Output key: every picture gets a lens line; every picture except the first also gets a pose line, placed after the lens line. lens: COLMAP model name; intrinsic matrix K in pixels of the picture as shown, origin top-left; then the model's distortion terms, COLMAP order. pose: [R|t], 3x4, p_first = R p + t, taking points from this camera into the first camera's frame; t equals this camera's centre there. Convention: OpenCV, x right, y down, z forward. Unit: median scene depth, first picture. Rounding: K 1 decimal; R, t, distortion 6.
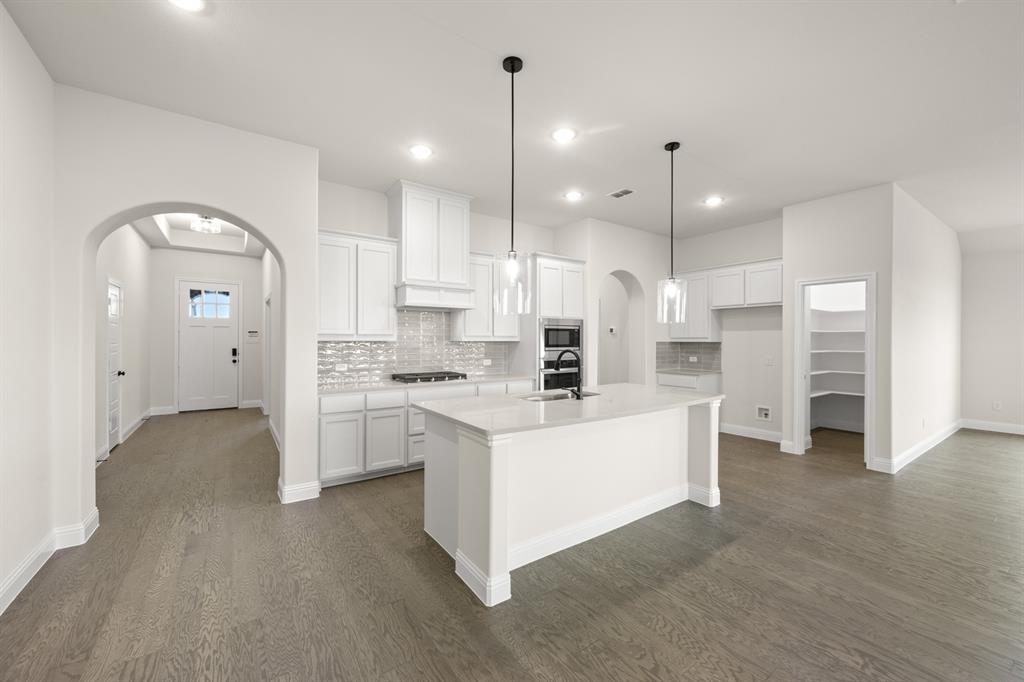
lens RADIAL K [[401.6, 0, 516.1], [0, 401.6, 339.8], [0, 0, 1]] dist [-0.002522, 0.000186]
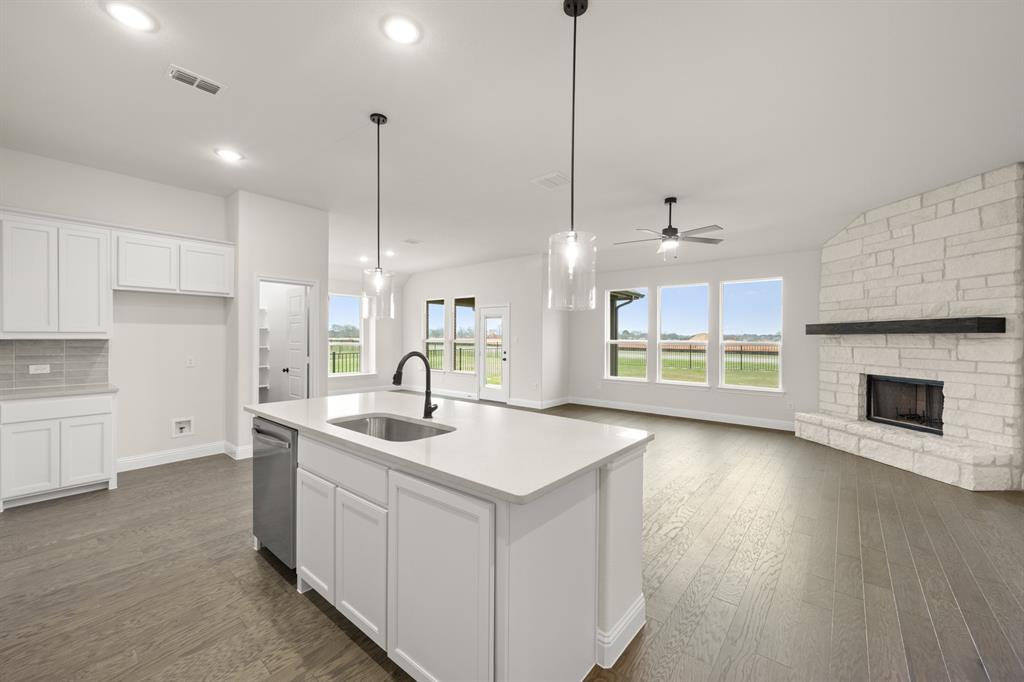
lens RADIAL K [[401.6, 0, 514.2], [0, 401.6, 340.0], [0, 0, 1]] dist [-0.002522, 0.000186]
pose [[-0.257740, -0.009077, 0.966172, -0.717420], [-0.004827, 0.999955, 0.008106, -0.003664], [-0.966202, -0.002574, -0.257772, 1.231325]]
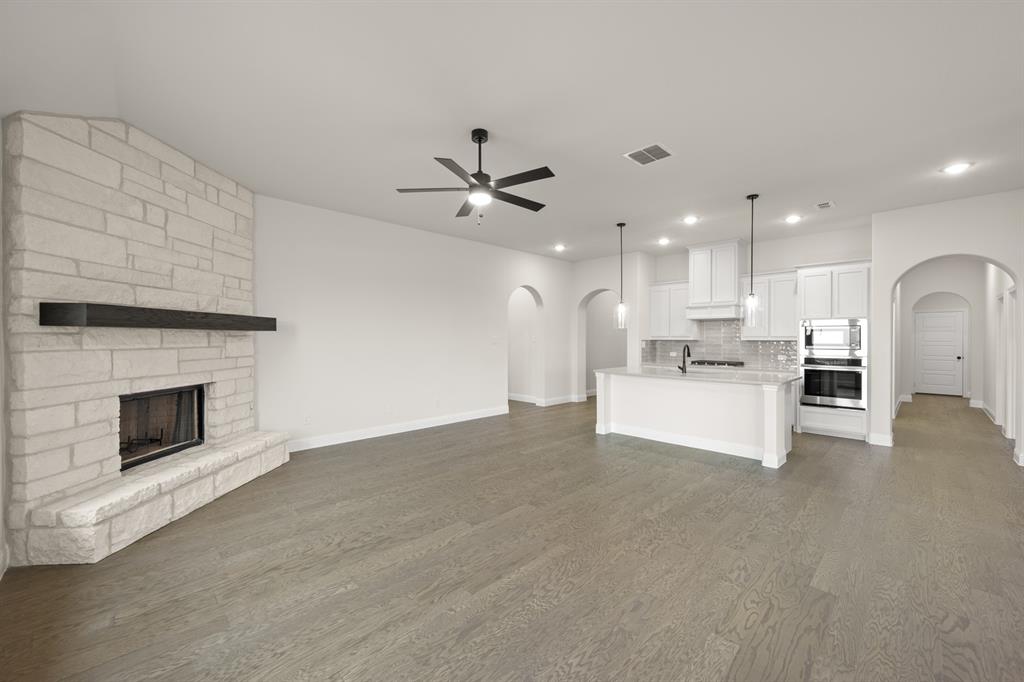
lens RADIAL K [[401.6, 0, 517.8], [0, 401.6, 338.2], [0, 0, 1]] dist [-0.002522, 0.000186]
pose [[0.161164, -0.003112, -0.986923, 2.114182], [-0.003024, 0.999989, -0.003647, 0.006791], [0.986923, 0.003572, 0.161153, -0.011070]]
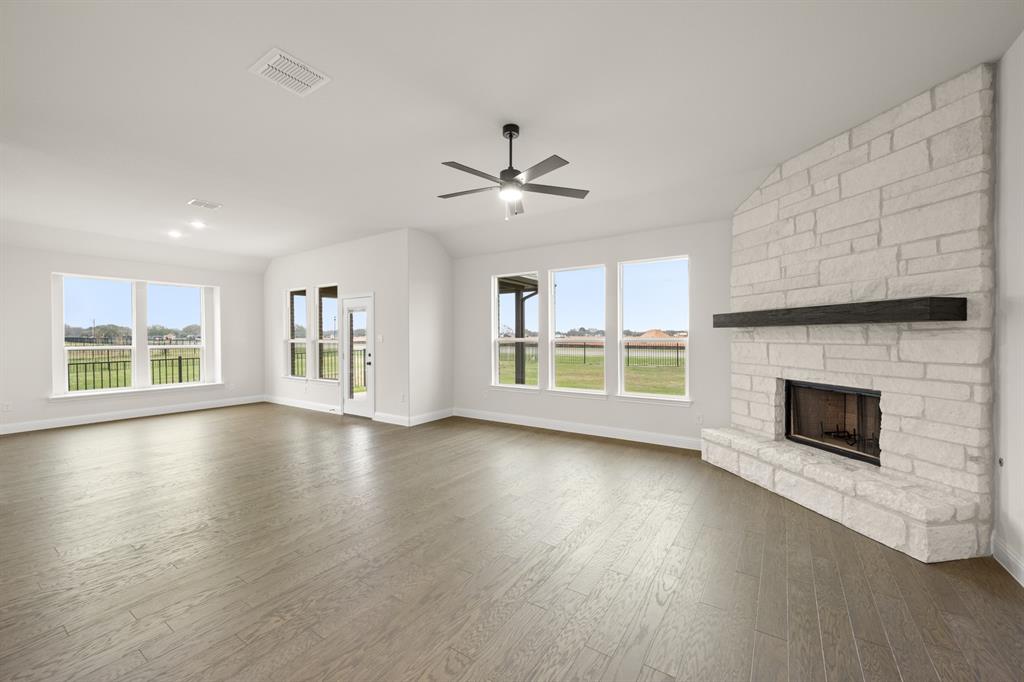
lens RADIAL K [[401.6, 0, 516.1], [0, 401.6, 340.2], [0, 0, 1]] dist [-0.002522, 0.000186]
pose [[-0.358545, -0.010428, 0.933454, -0.288880], [0.006156, 0.999889, 0.013534, 0.001481], [-0.933492, 0.010598, -0.358441, 0.505204]]
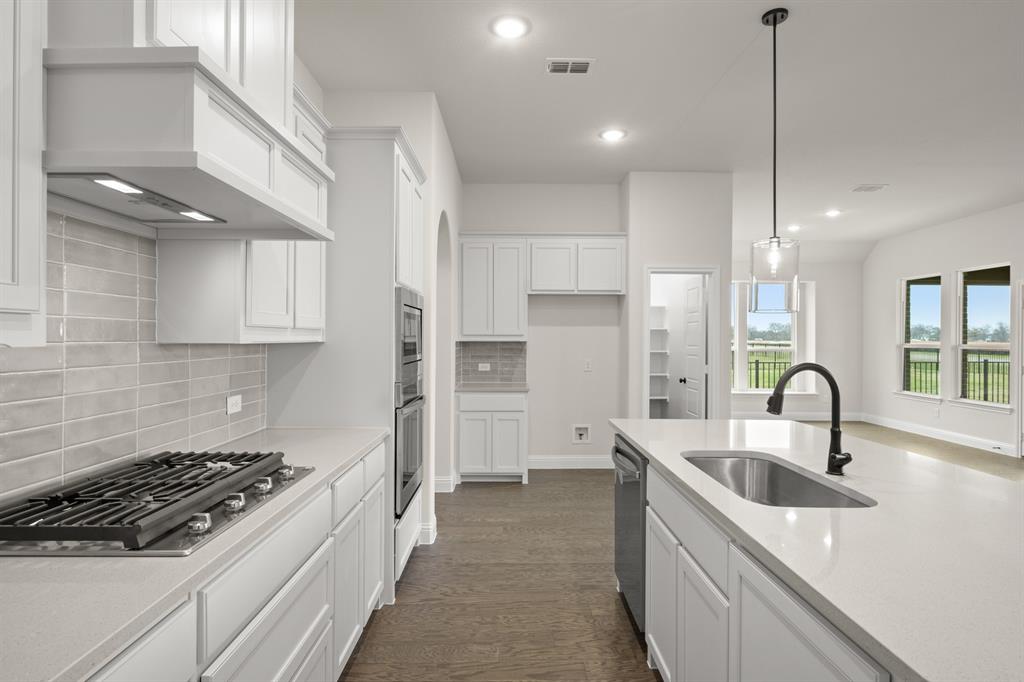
lens RADIAL K [[532.7, 0, 514.6], [0, 532.7, 338.8], [0, 0, 1]] dist [-0.002848, -0.000470]
pose [[0.575875, -0.000478, 0.817537, -0.631982], [-0.003144, 0.999991, 0.002800, -0.003711], [-0.817531, -0.004183, 0.575869, 1.126957]]
